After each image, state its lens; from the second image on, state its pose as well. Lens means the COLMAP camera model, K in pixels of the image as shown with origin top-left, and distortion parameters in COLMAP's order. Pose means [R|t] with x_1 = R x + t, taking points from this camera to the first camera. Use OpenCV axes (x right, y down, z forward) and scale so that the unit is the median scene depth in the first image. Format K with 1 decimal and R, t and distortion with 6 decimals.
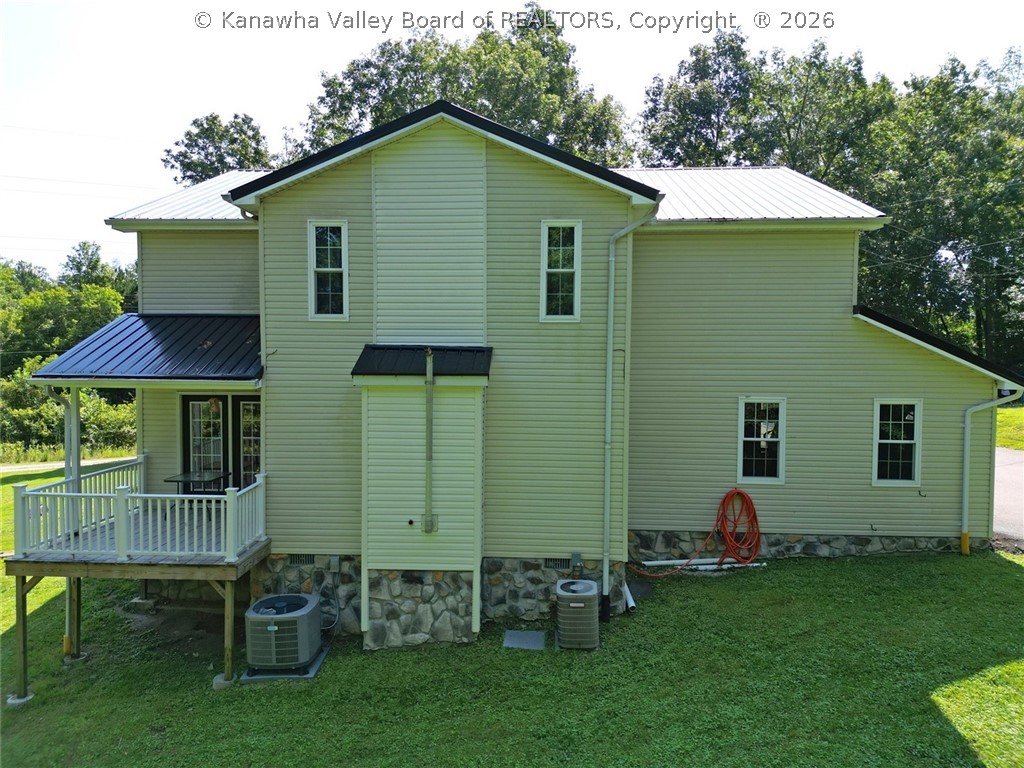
lens RADIAL K [[721.4, 0, 512.0], [0, 721.4, 384.0], [0, 0, 1]] dist [0.106214, -0.116133]
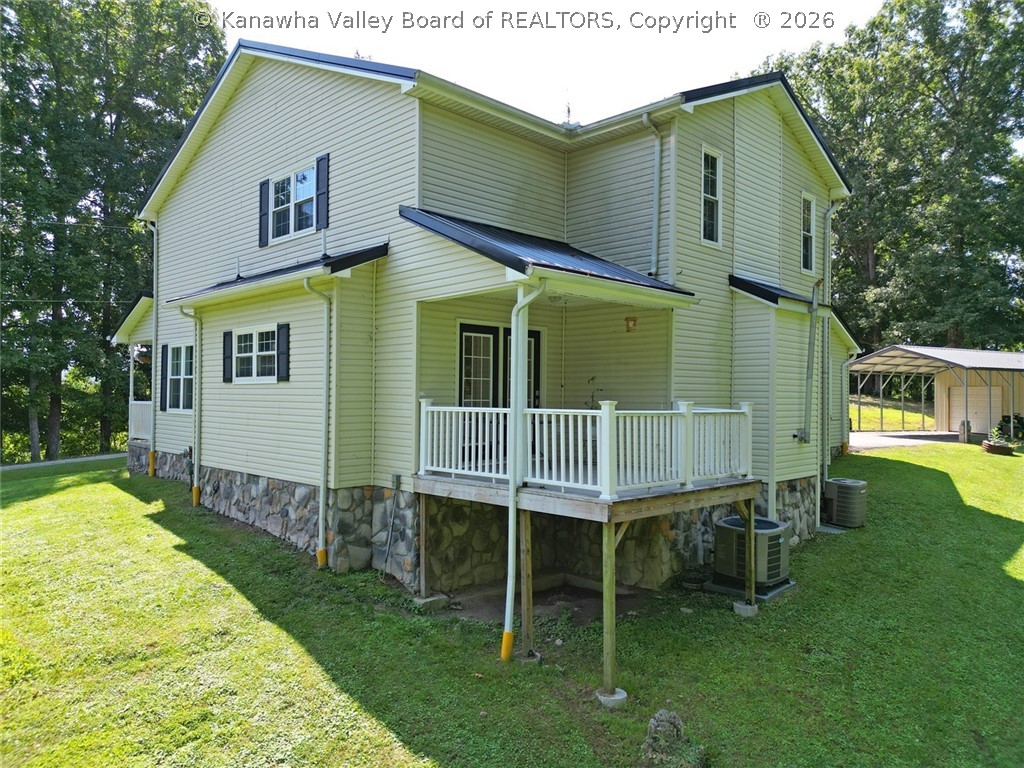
lens RADIAL K [[721.4, 0, 512.0], [0, 721.4, 384.0], [0, 0, 1]] dist [0.106214, -0.116133]
pose [[0.671917, 0.008269, 0.740580, -1.196532], [0.023962, 0.999171, -0.032896, 0.130160], [-0.740238, 0.039849, 0.671162, 0.536199]]
